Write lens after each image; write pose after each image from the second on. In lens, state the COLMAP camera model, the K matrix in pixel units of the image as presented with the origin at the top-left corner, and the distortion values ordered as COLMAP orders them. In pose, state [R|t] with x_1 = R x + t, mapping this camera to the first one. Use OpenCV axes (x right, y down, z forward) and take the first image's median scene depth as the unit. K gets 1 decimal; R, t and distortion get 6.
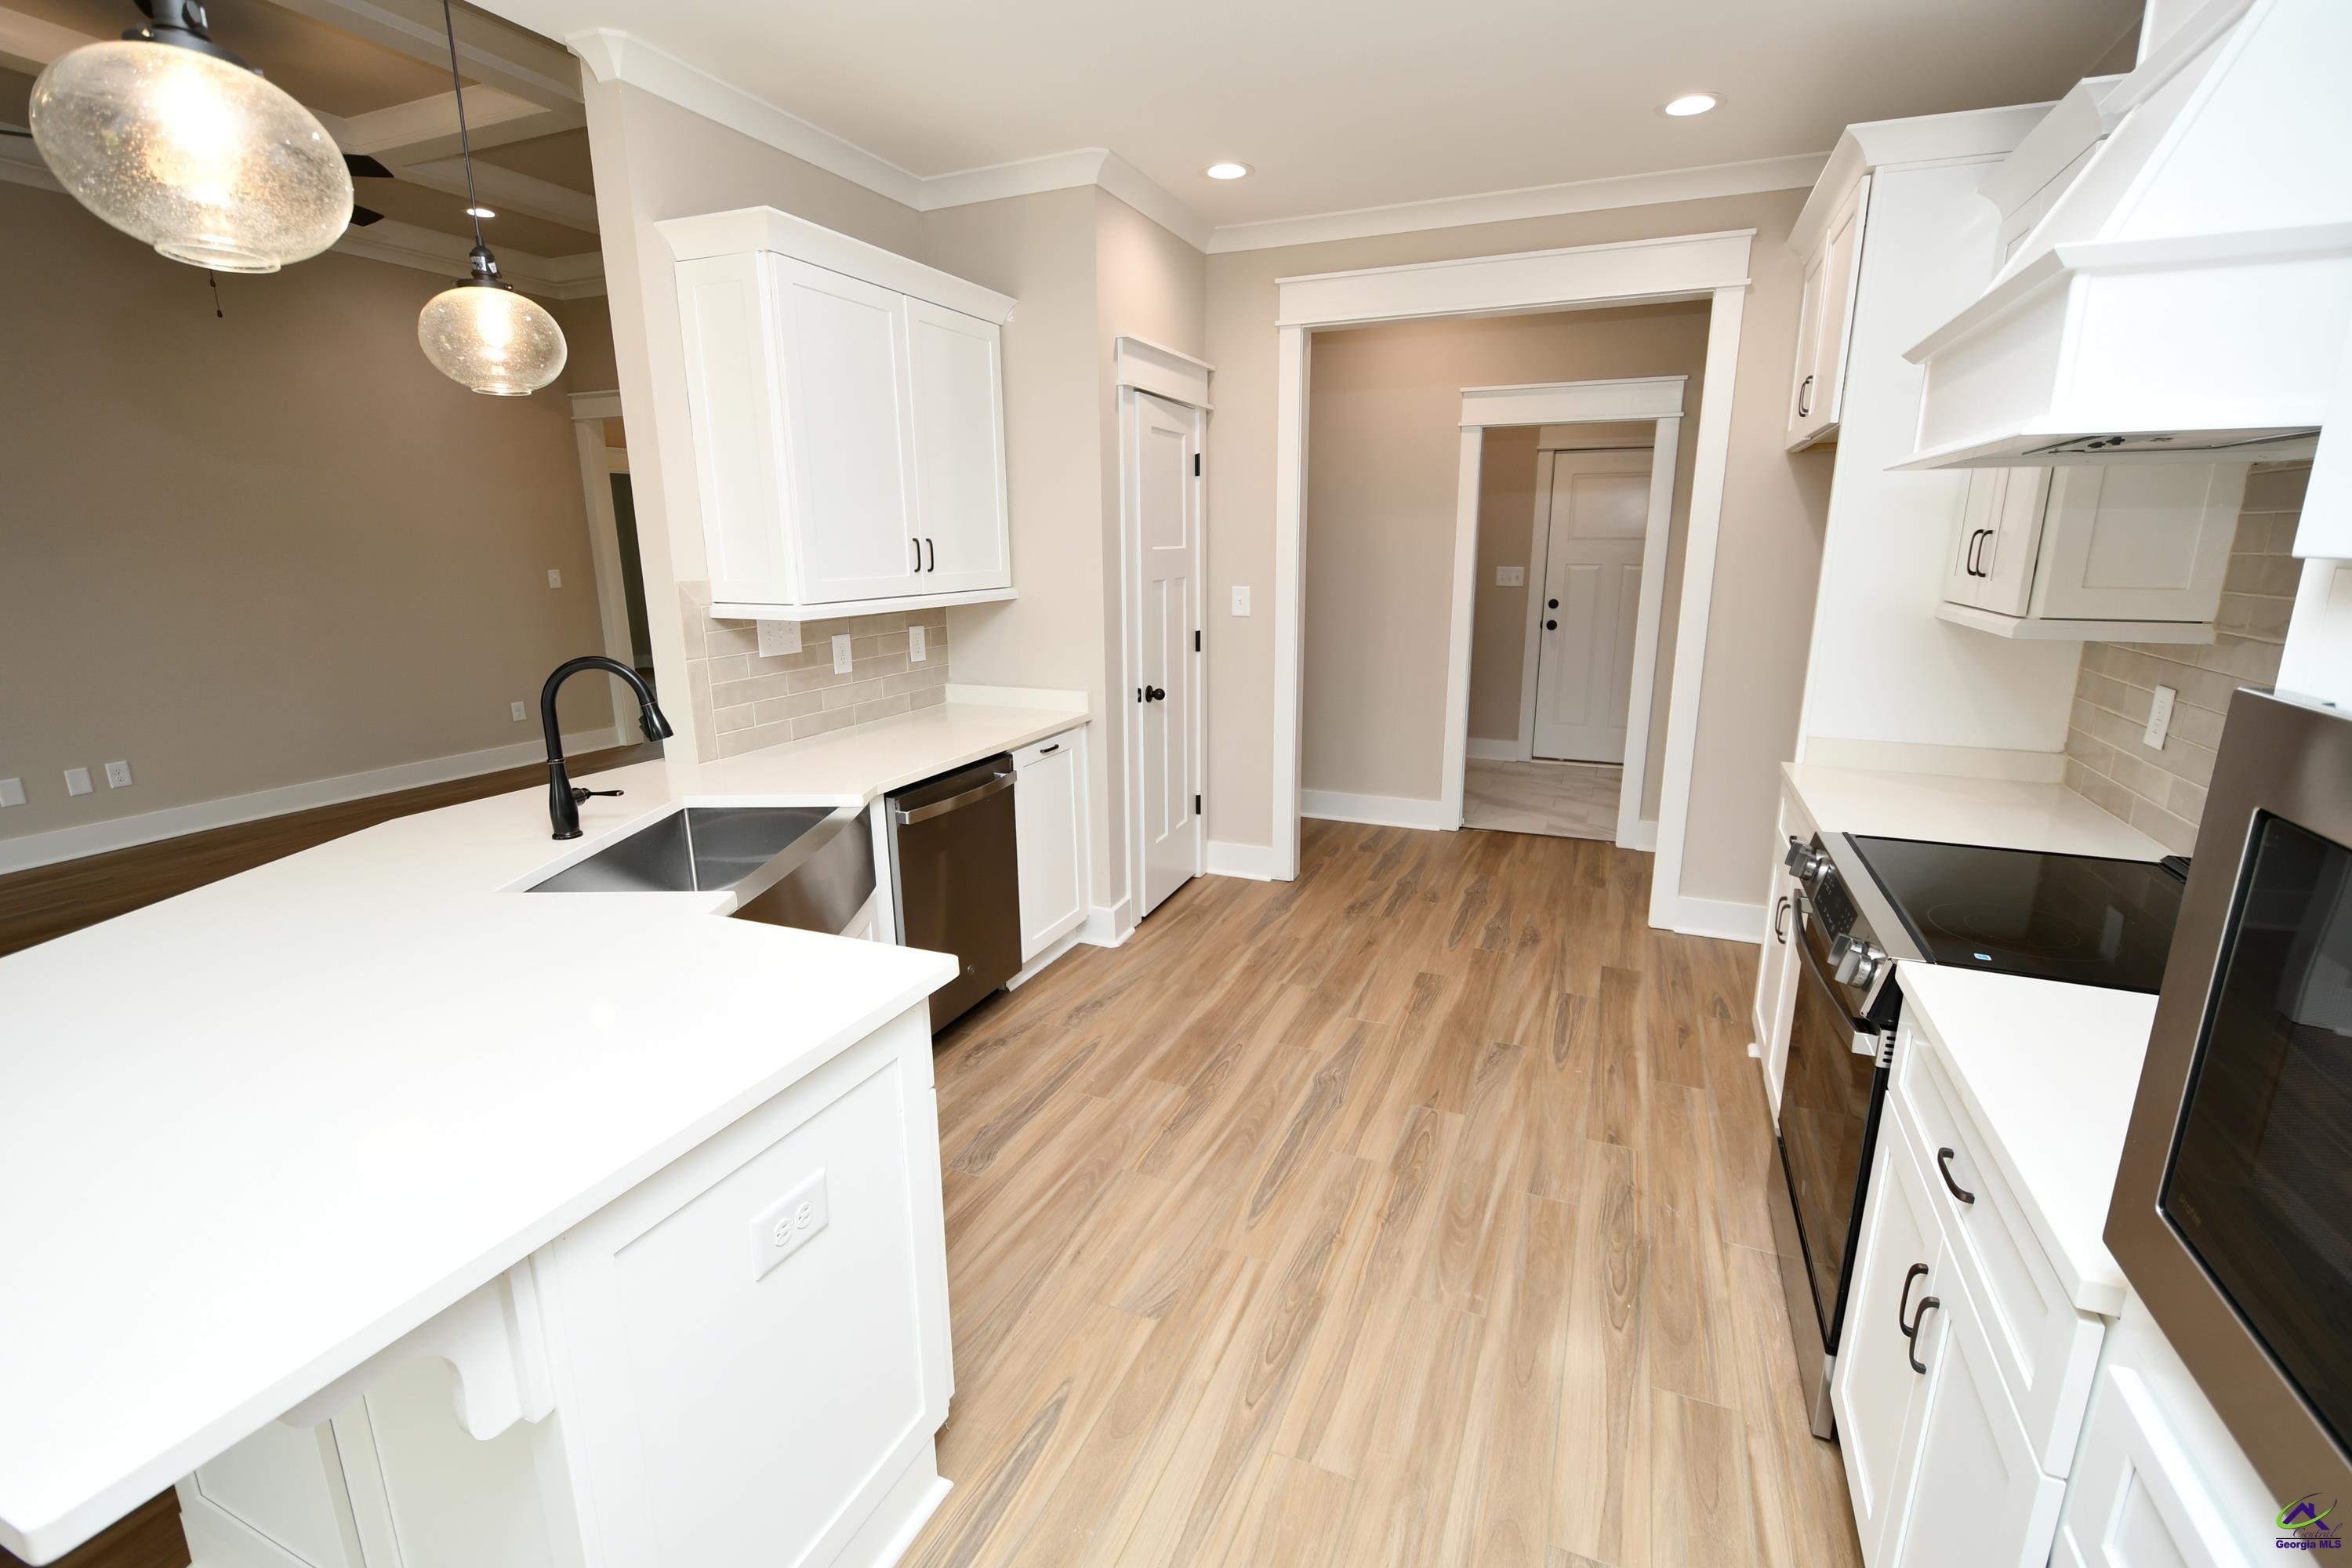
lens RADIAL K [[1033.1, 0, 1192.0], [0, 1033.1, 780.5], [0, 0, 1]] dist [0.008557, -0.007716]
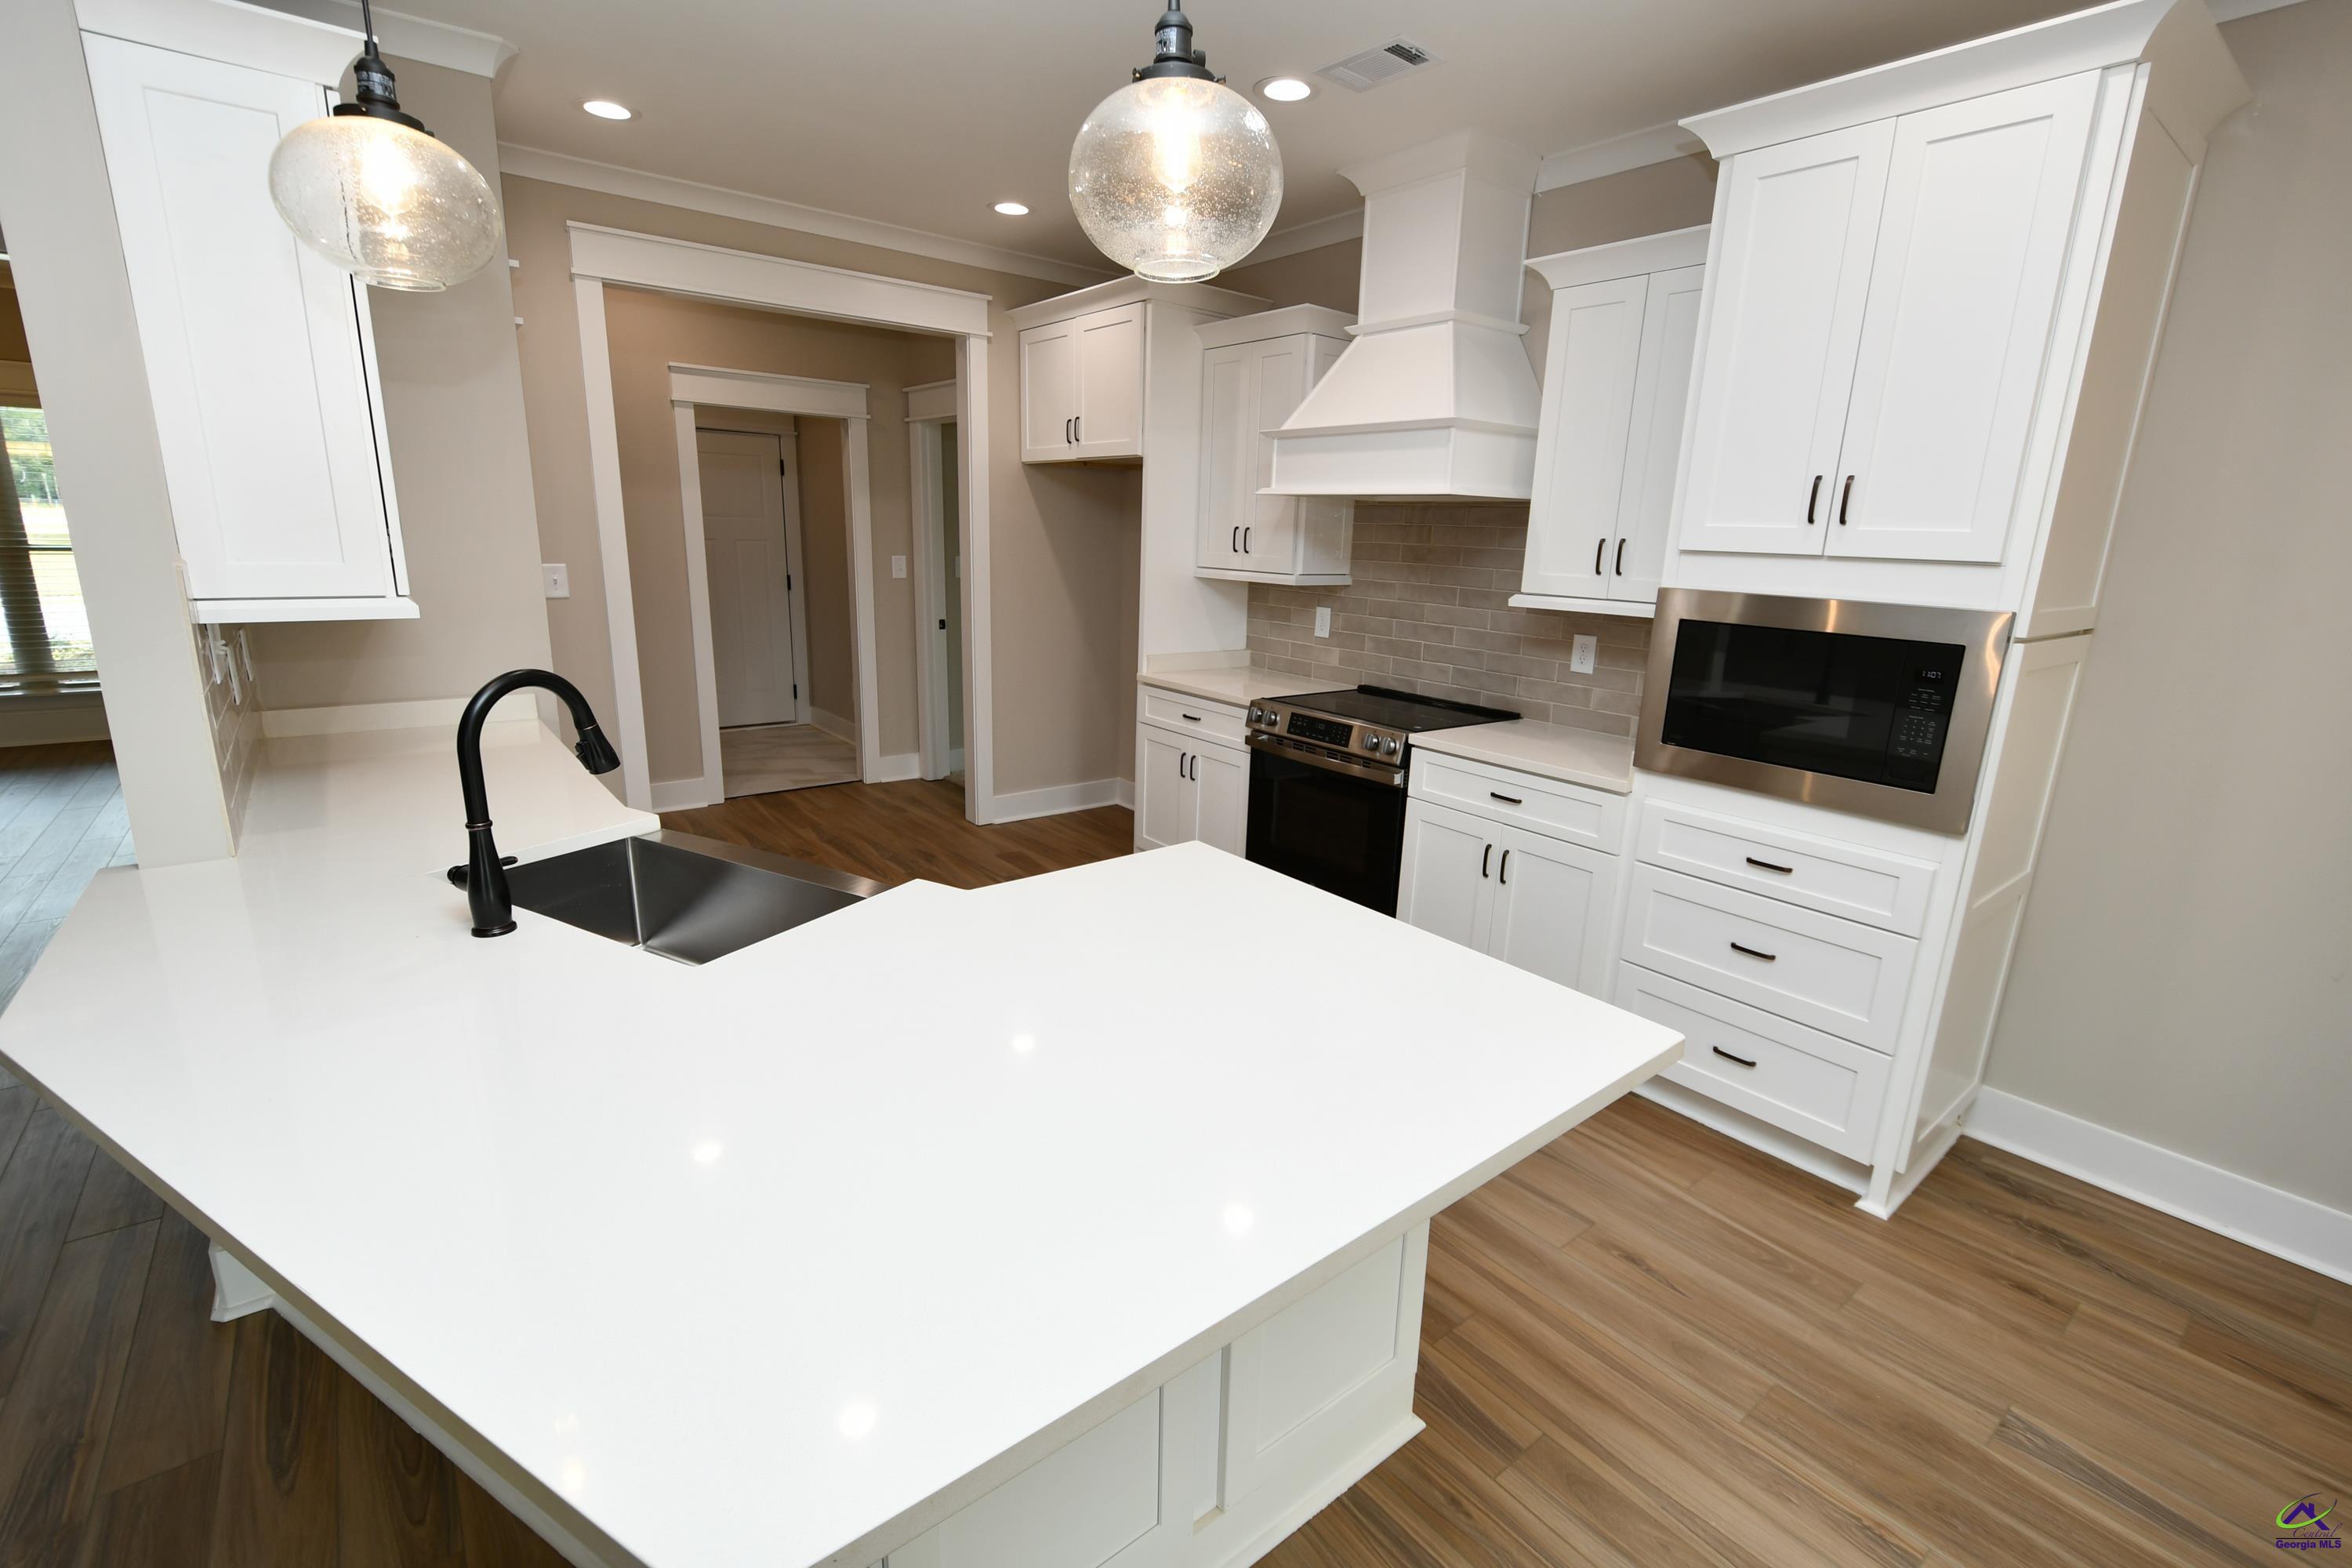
lens RADIAL K [[1033.1, 0, 1192.0], [0, 1033.1, 780.5], [0, 0, 1]] dist [0.008557, -0.007716]
pose [[0.472368, -0.192709, 0.860077, -0.563782], [0.171198, 0.977282, 0.124946, -0.030191], [-0.864615, 0.088223, 0.494628, 0.135631]]
